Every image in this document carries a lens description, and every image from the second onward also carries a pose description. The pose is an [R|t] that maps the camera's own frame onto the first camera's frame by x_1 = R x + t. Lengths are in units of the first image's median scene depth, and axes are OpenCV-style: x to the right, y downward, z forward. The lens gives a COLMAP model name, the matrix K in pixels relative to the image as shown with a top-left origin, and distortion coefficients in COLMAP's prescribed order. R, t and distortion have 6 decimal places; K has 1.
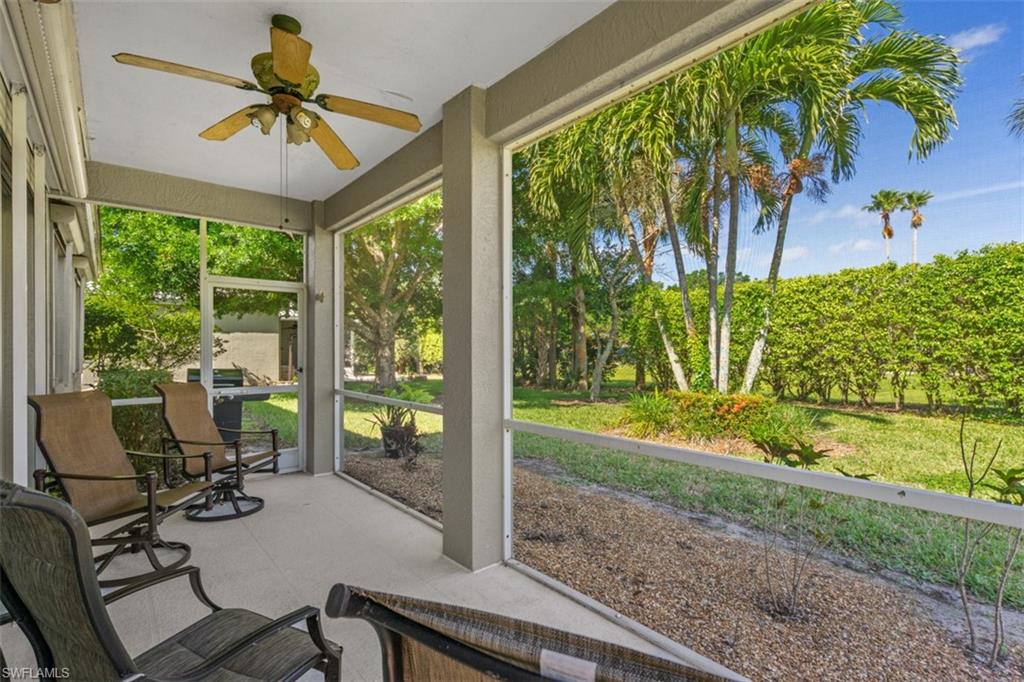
lens RADIAL K [[467.5, 0, 514.2], [0, 467.5, 345.9], [0, 0, 1]] dist [-0.004591, 0.000076]
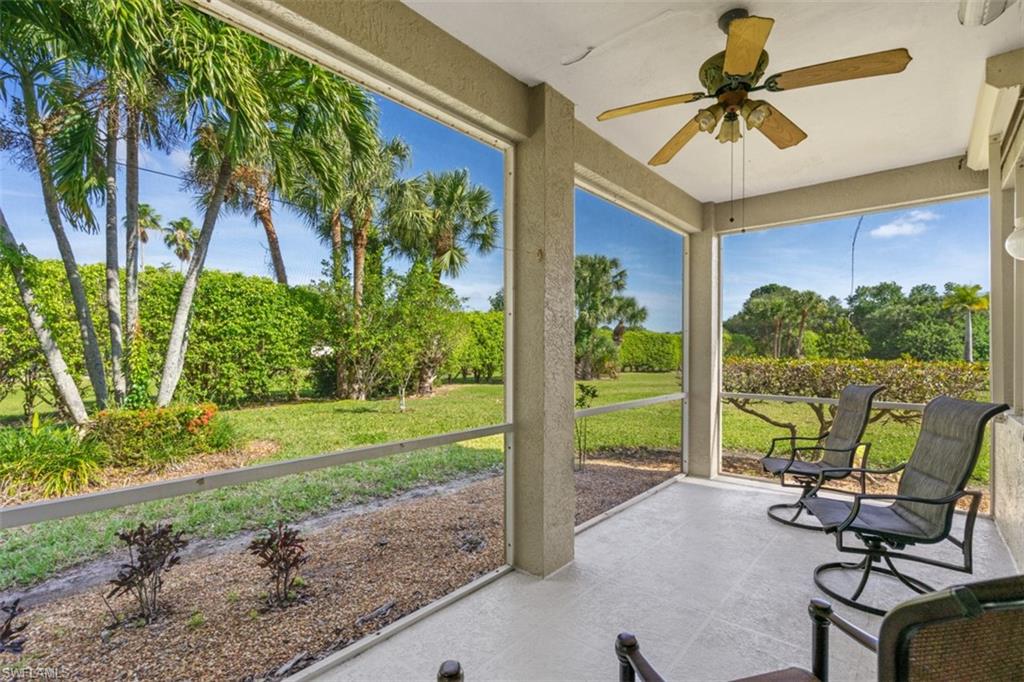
lens RADIAL K [[467.5, 0, 514.2], [0, 467.5, 345.9], [0, 0, 1]] dist [-0.004591, 0.000076]
pose [[-0.140840, 0.015844, 0.989906, -0.756904], [-0.006180, 0.999838, -0.016882, 0.010700], [-0.990013, -0.008495, -0.140719, 0.861017]]
